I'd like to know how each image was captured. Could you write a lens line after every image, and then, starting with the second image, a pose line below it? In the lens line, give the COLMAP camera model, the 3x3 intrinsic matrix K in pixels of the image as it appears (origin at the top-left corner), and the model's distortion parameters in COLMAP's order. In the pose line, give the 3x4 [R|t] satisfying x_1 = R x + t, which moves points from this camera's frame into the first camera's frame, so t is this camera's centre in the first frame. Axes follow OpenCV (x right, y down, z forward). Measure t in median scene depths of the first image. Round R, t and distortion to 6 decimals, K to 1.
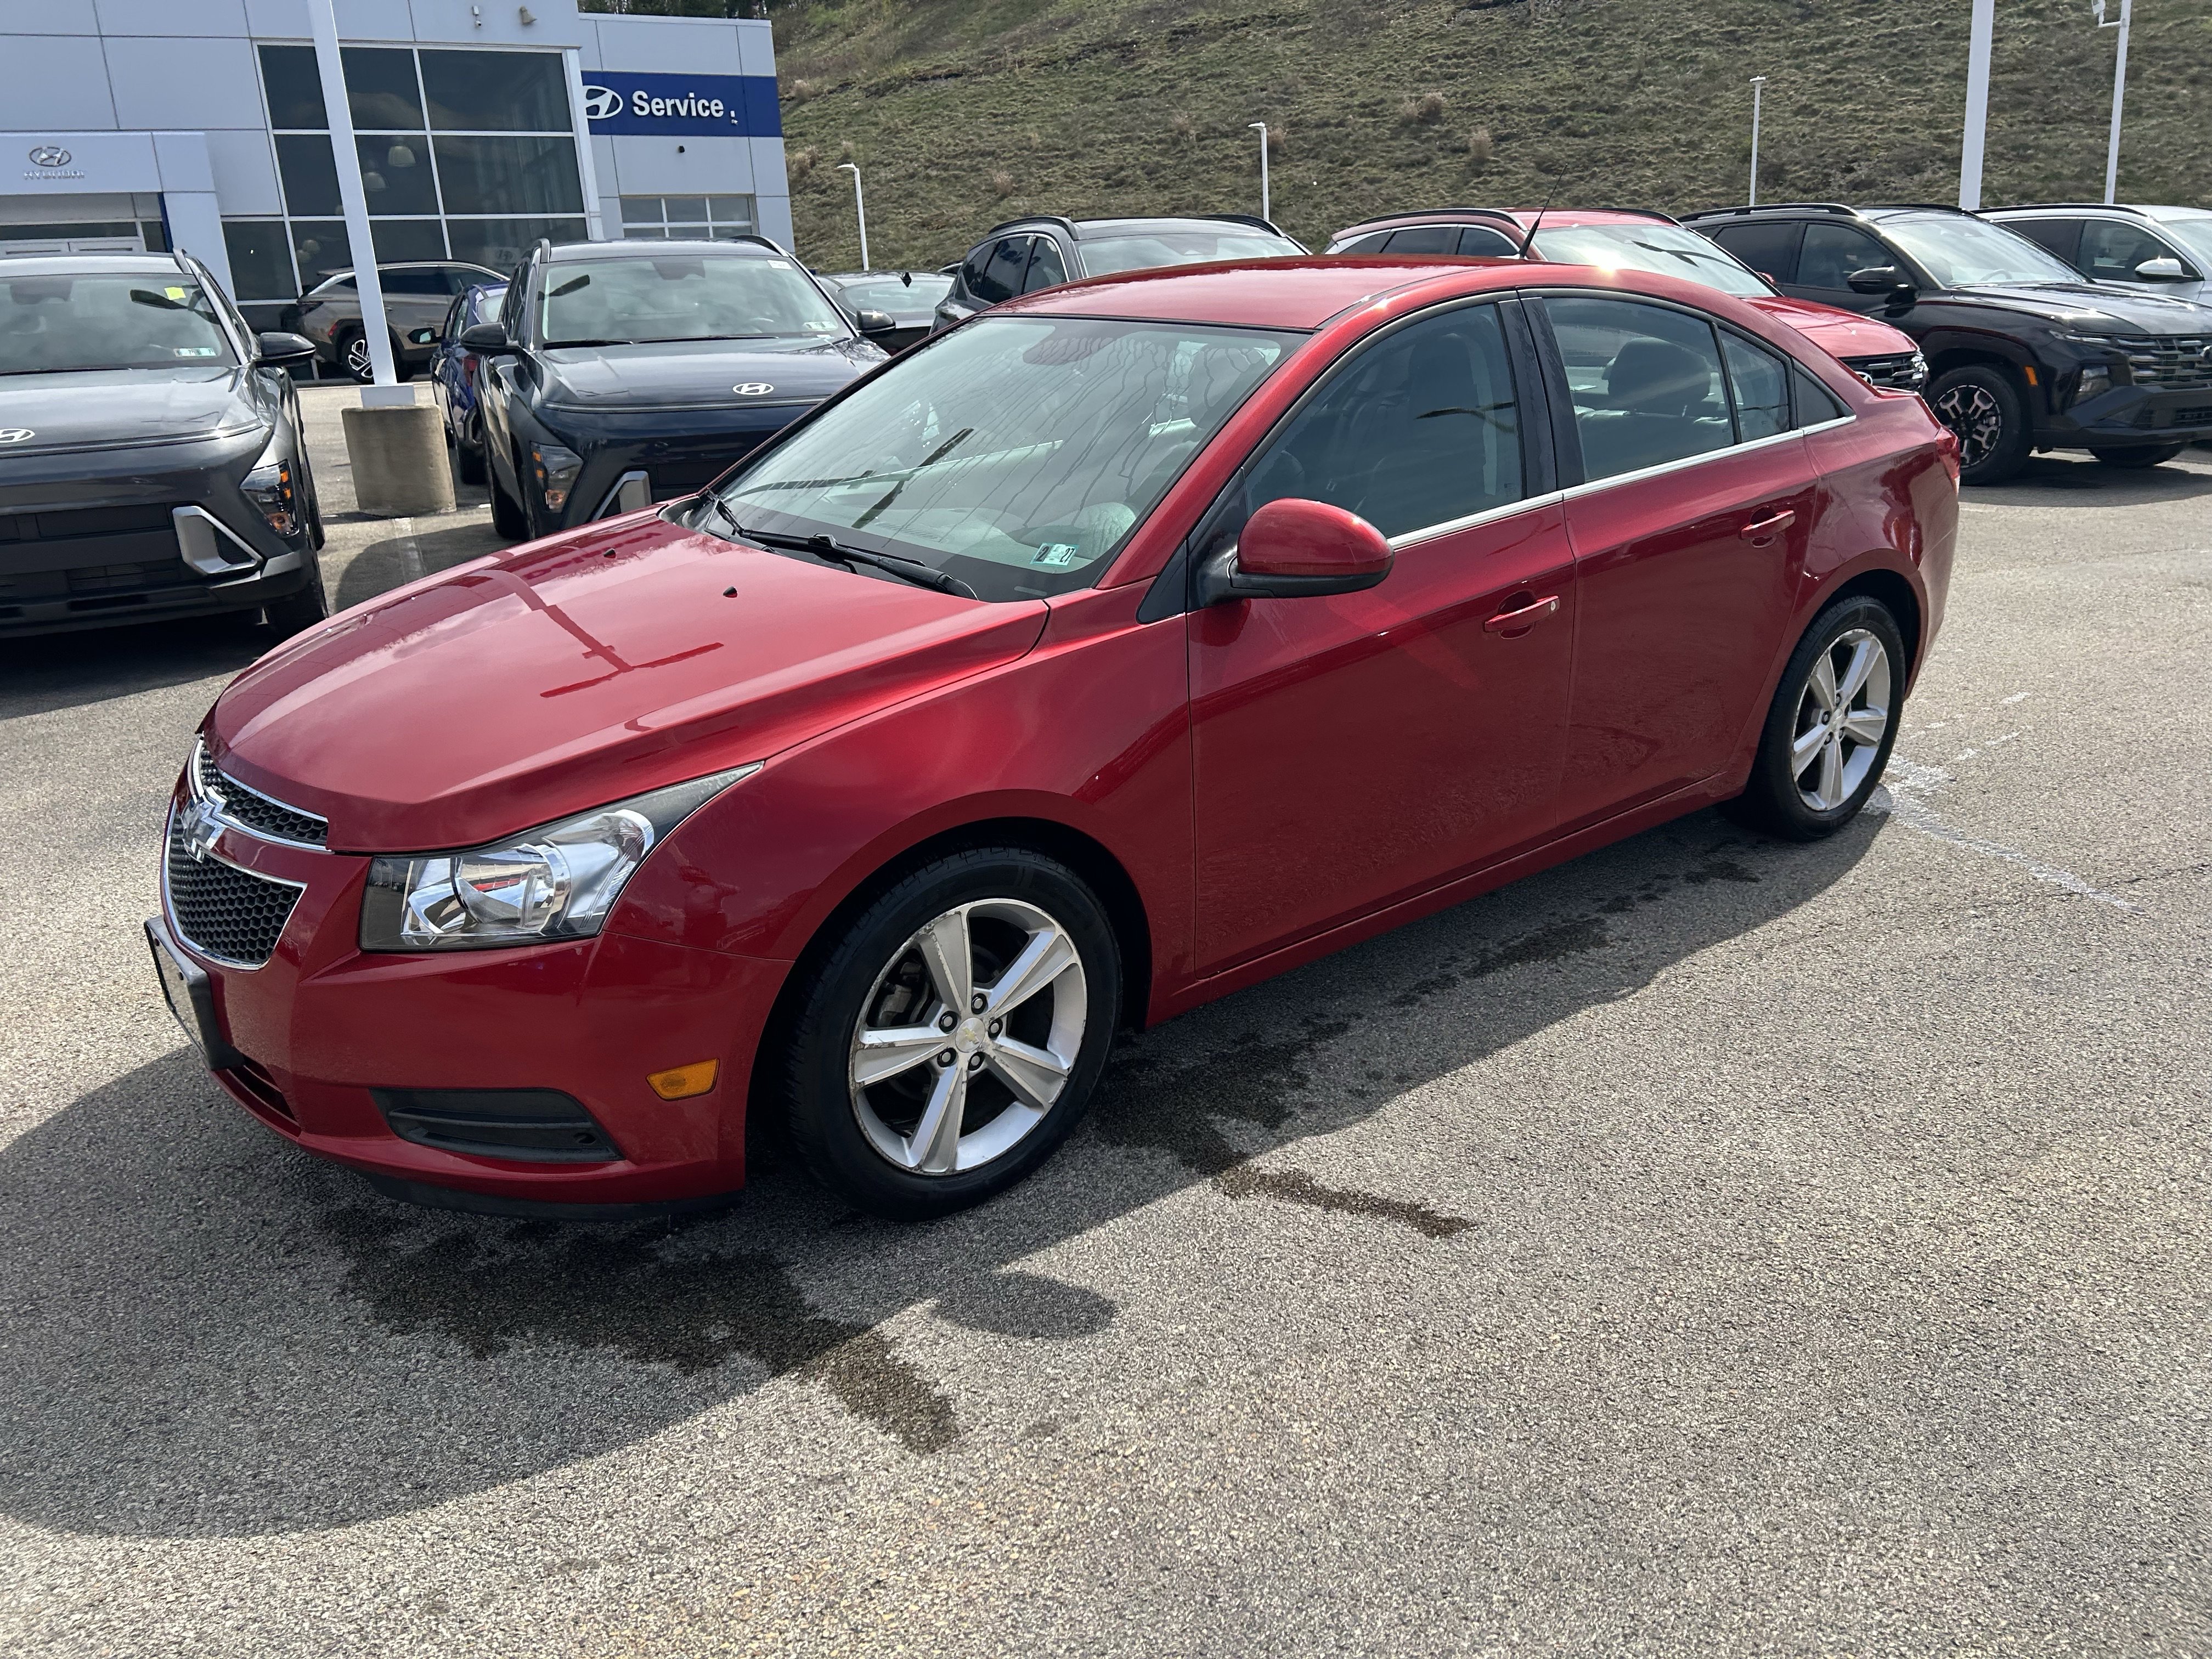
lens RADIAL K [[1686.6, 0, 1135.7], [0, 1686.6, 818.4], [0, 0, 1]] dist [0.044341, -0.043844]
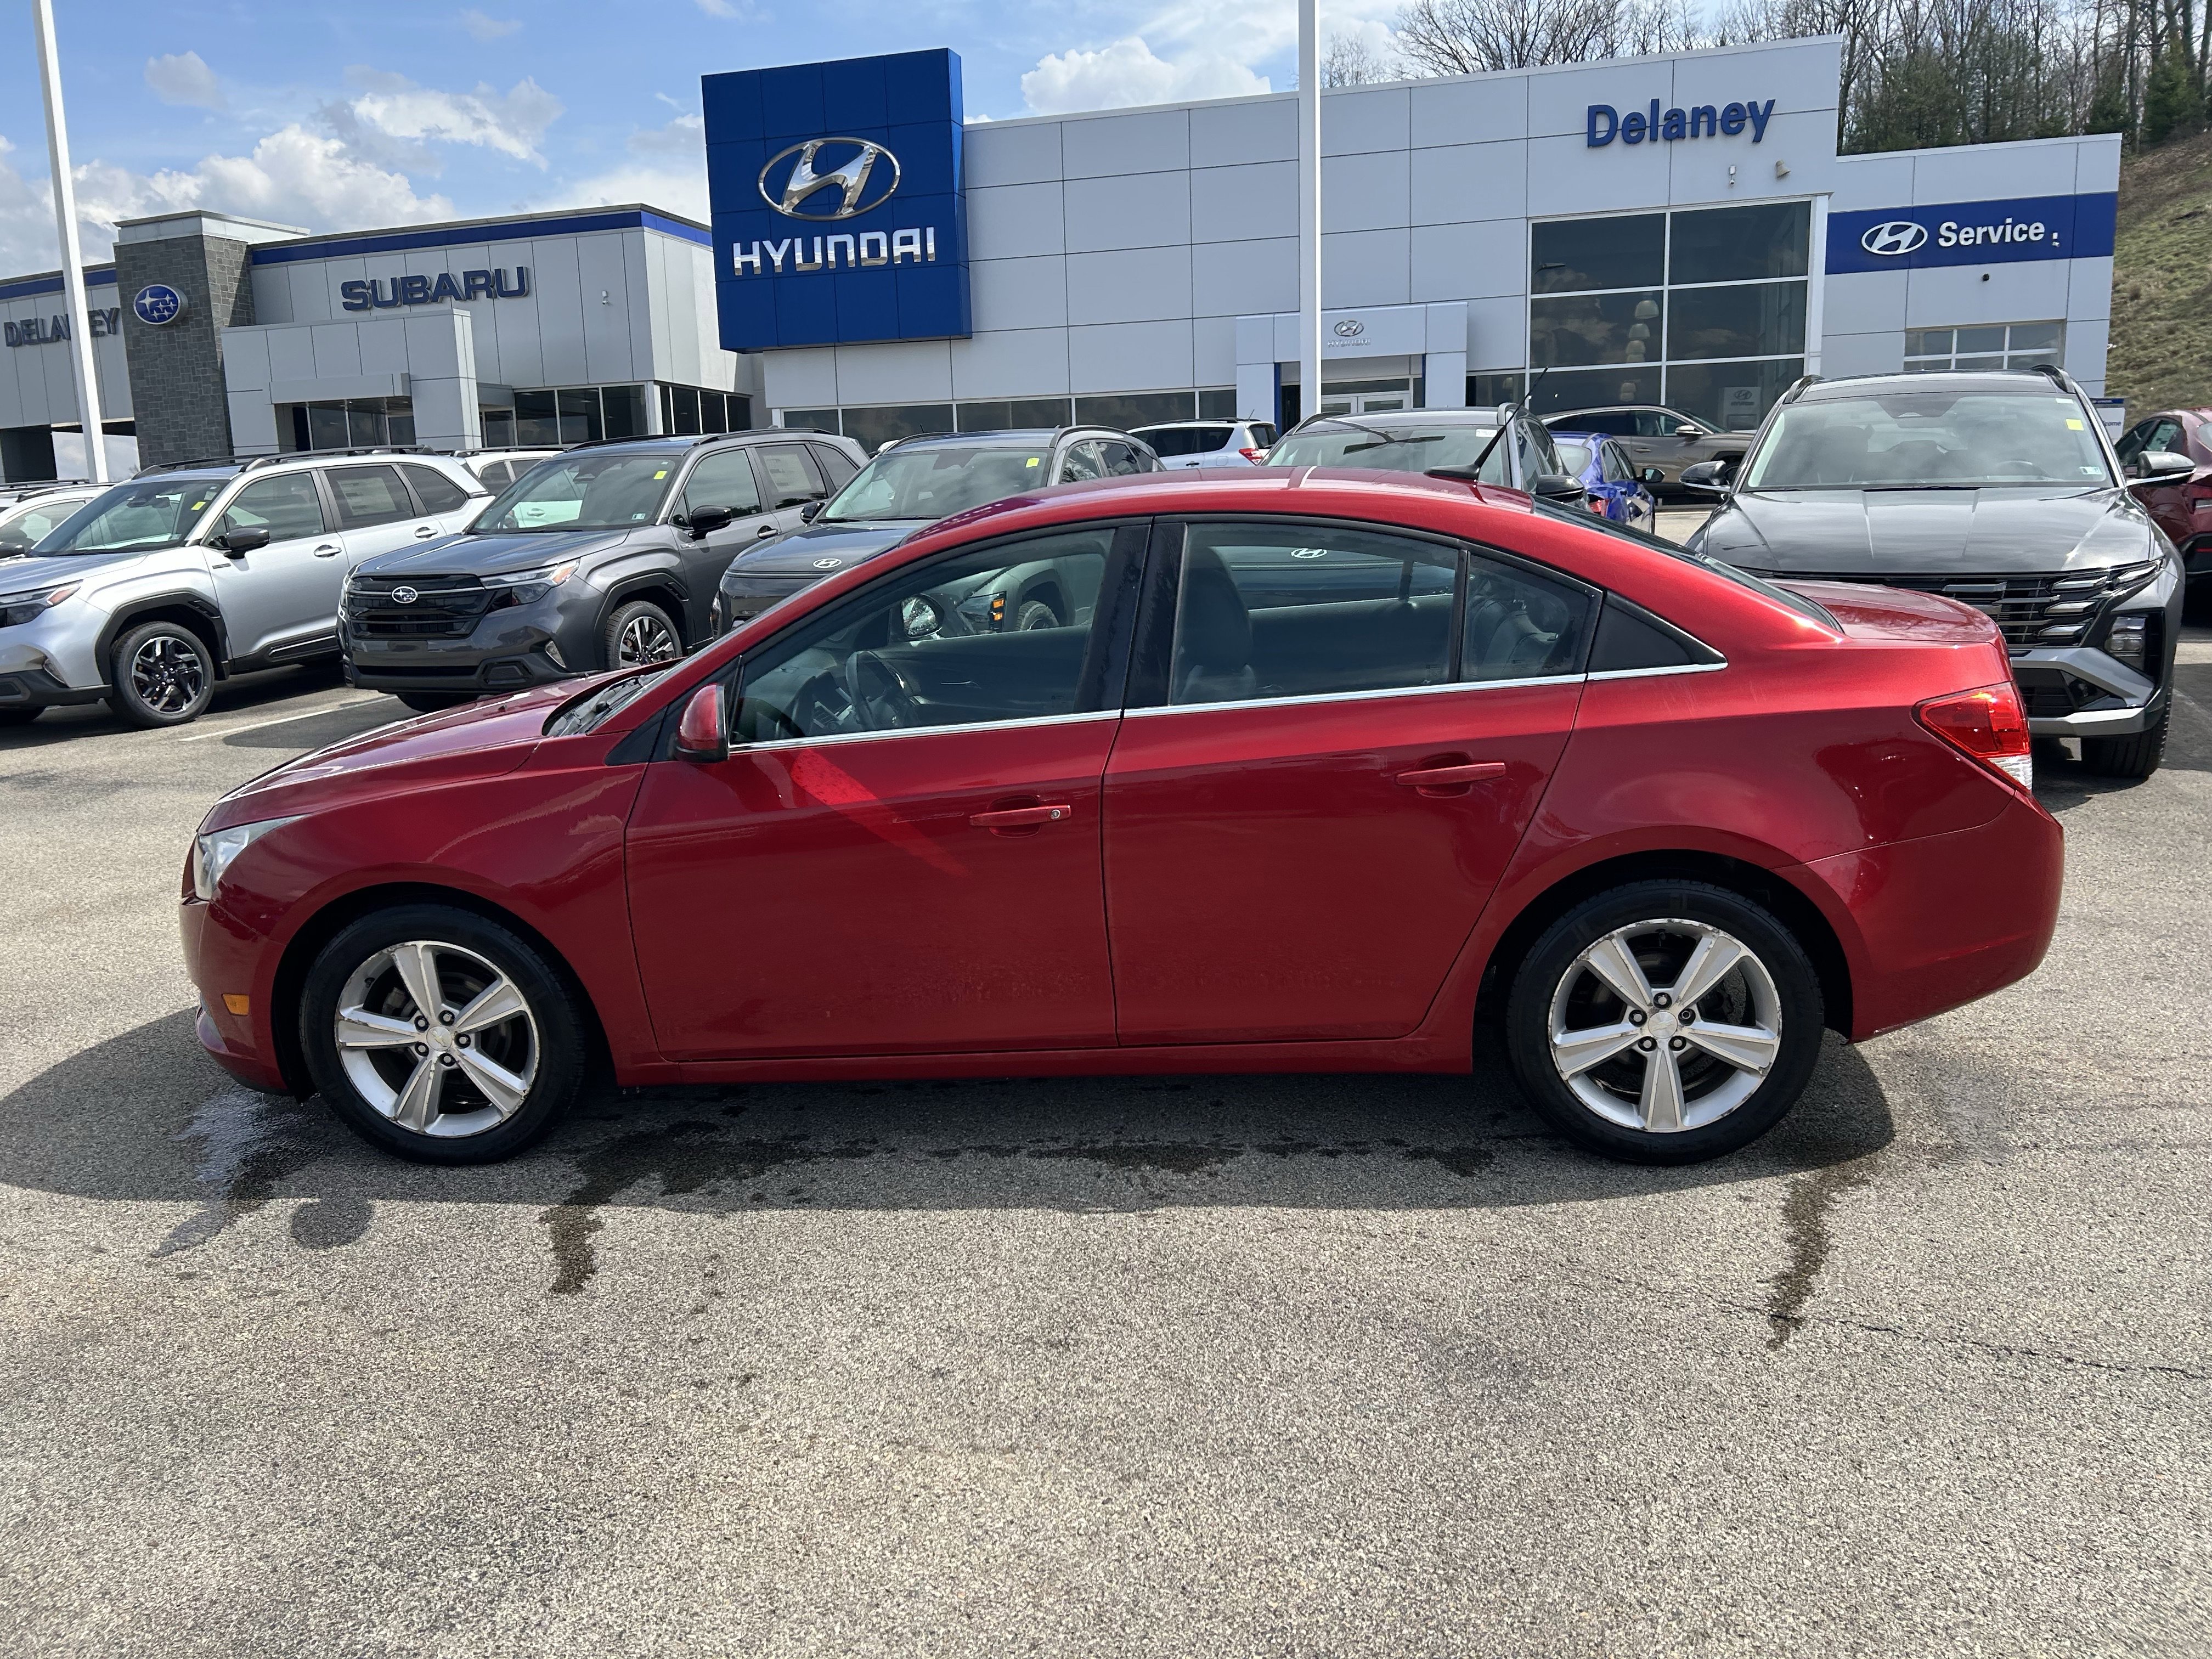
lens RADIAL K [[1683.0, 0, 1137.7], [0, 1683.0, 833.5], [0, 0, 1]] dist [0.056838, -0.063191]
pose [[0.708412, 0.161250, -0.687132, 0.100450], [-0.202402, 0.979075, 0.021091, -0.014743], [0.676155, 0.124136, 0.726226, 0.028729]]
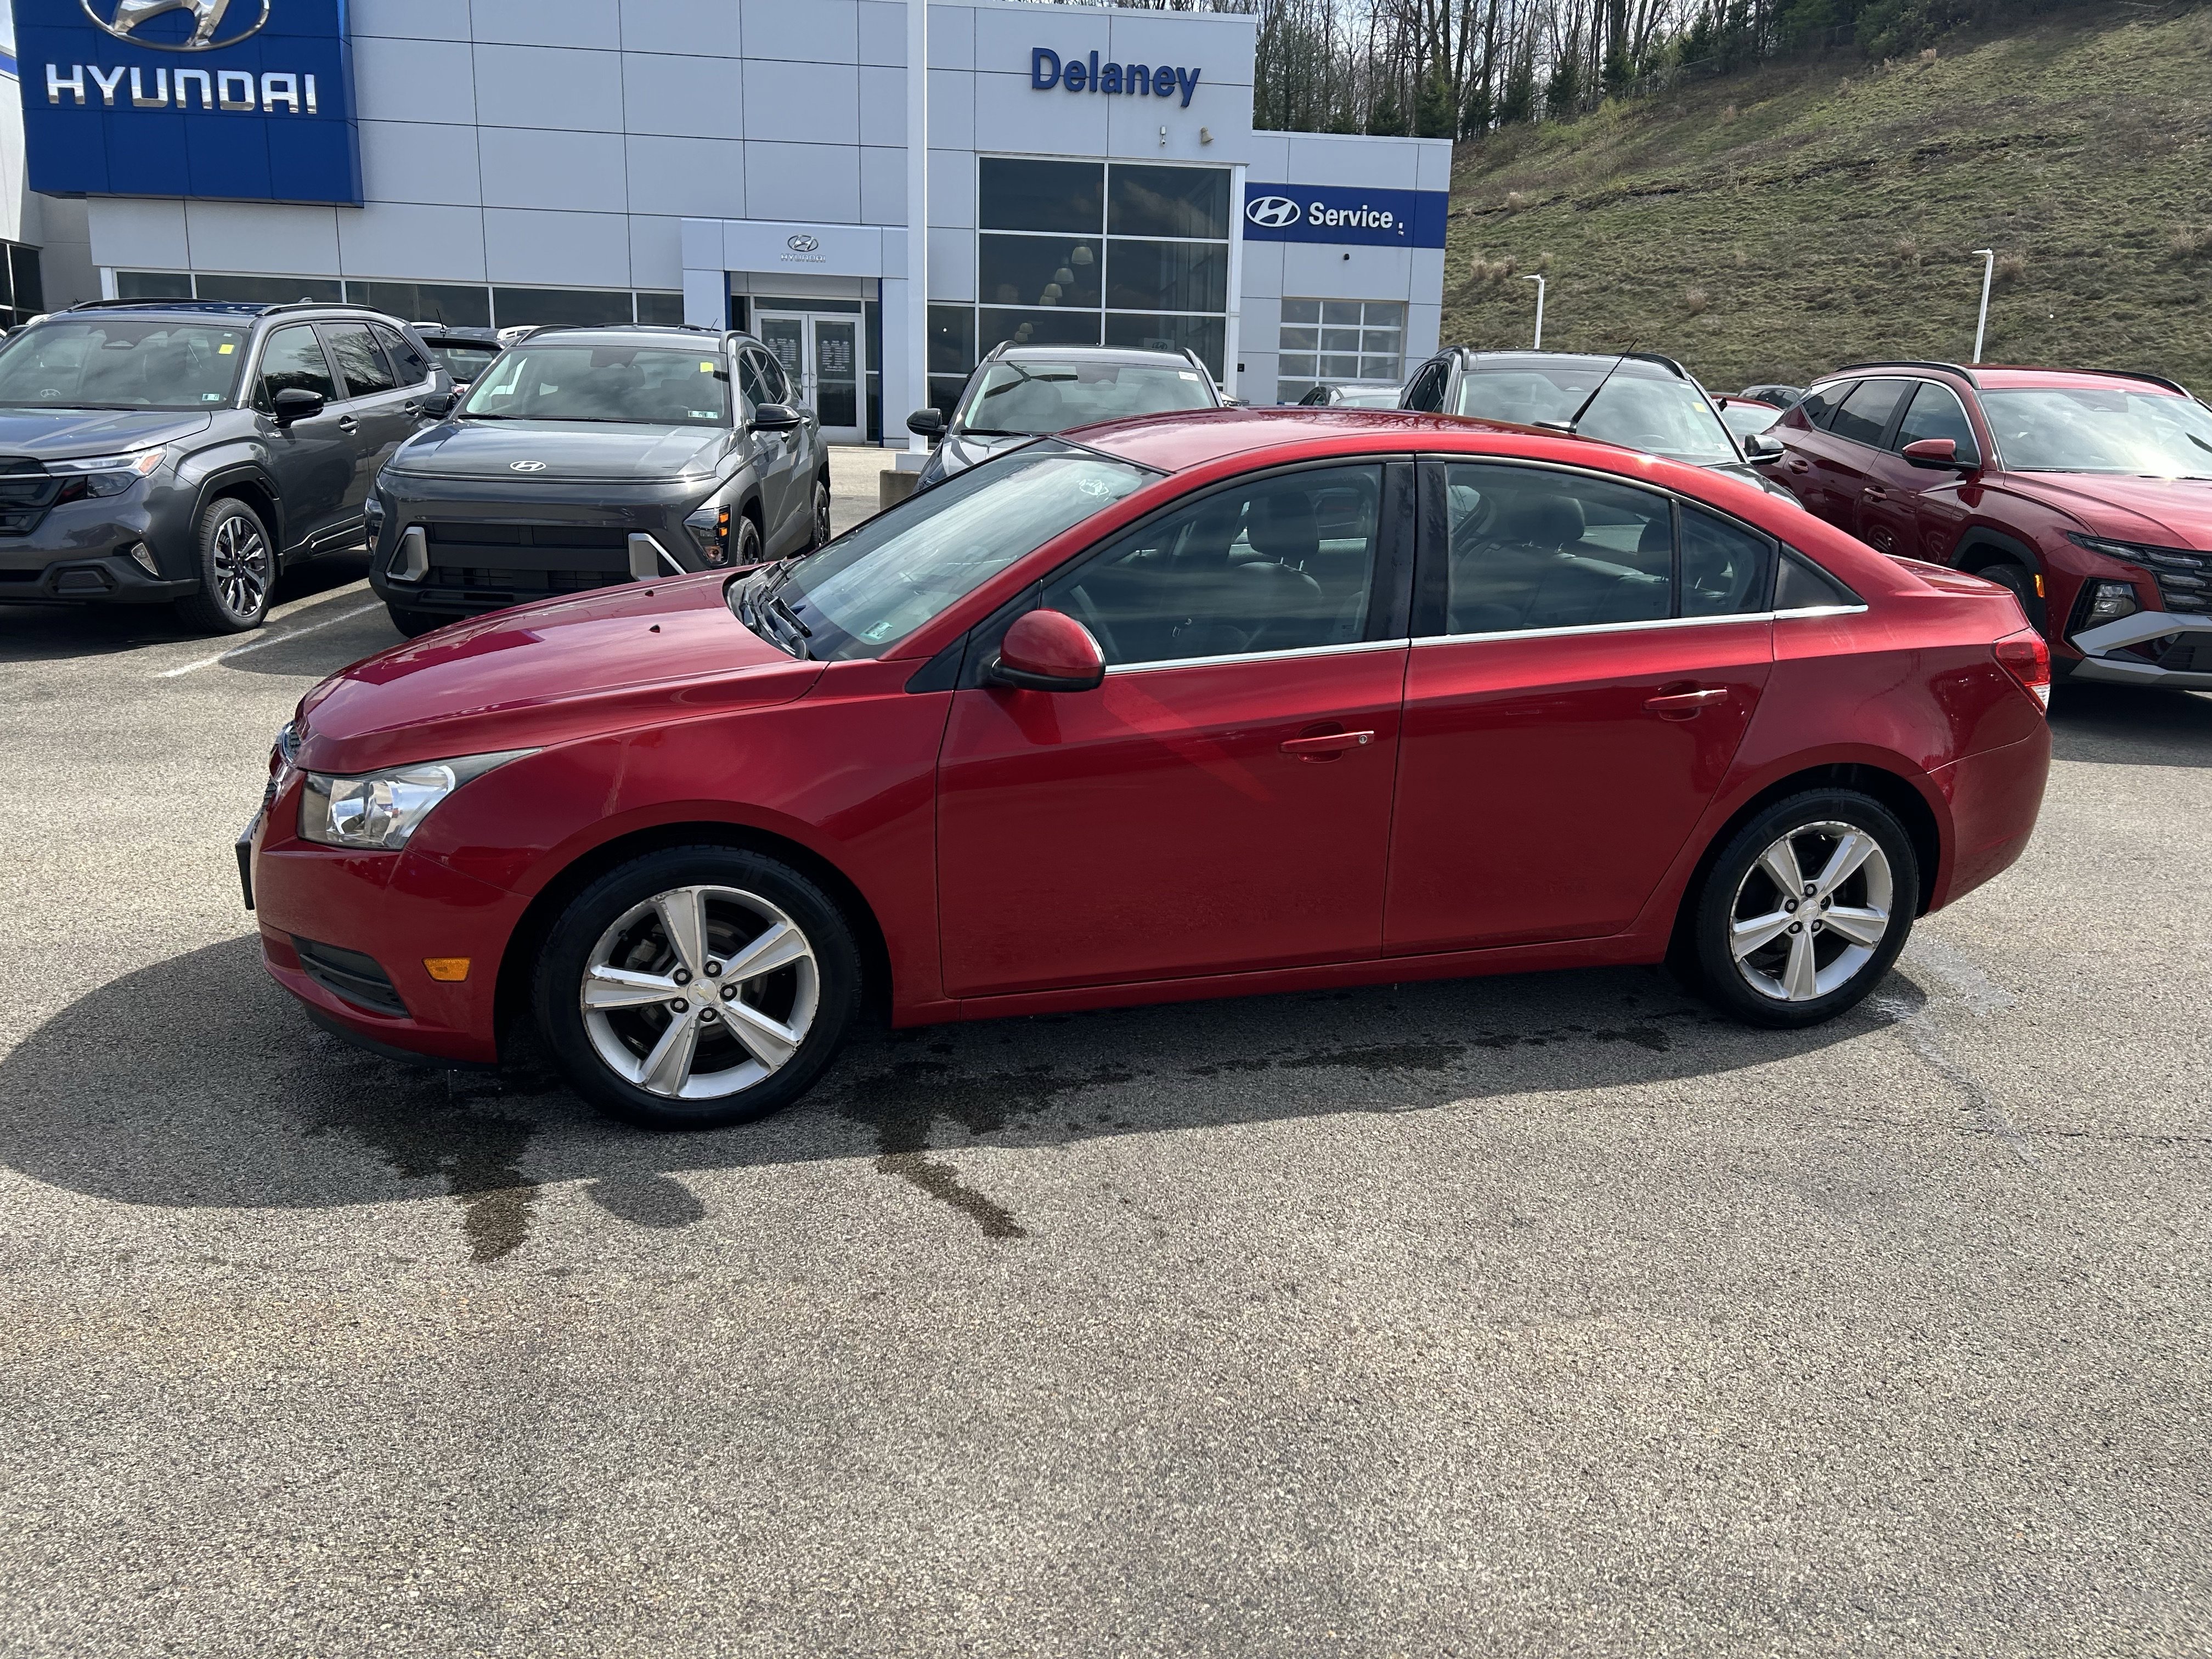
lens RADIAL K [[1683.0, 0, 1137.7], [0, 1683.0, 833.5], [0, 0, 1]] dist [0.056838, -0.063191]
pose [[0.918917, 0.164181, -0.358659, 0.051593], [-0.180714, 0.983452, -0.012817, -0.002509], [0.350620, 0.076593, 0.933381, -0.006261]]
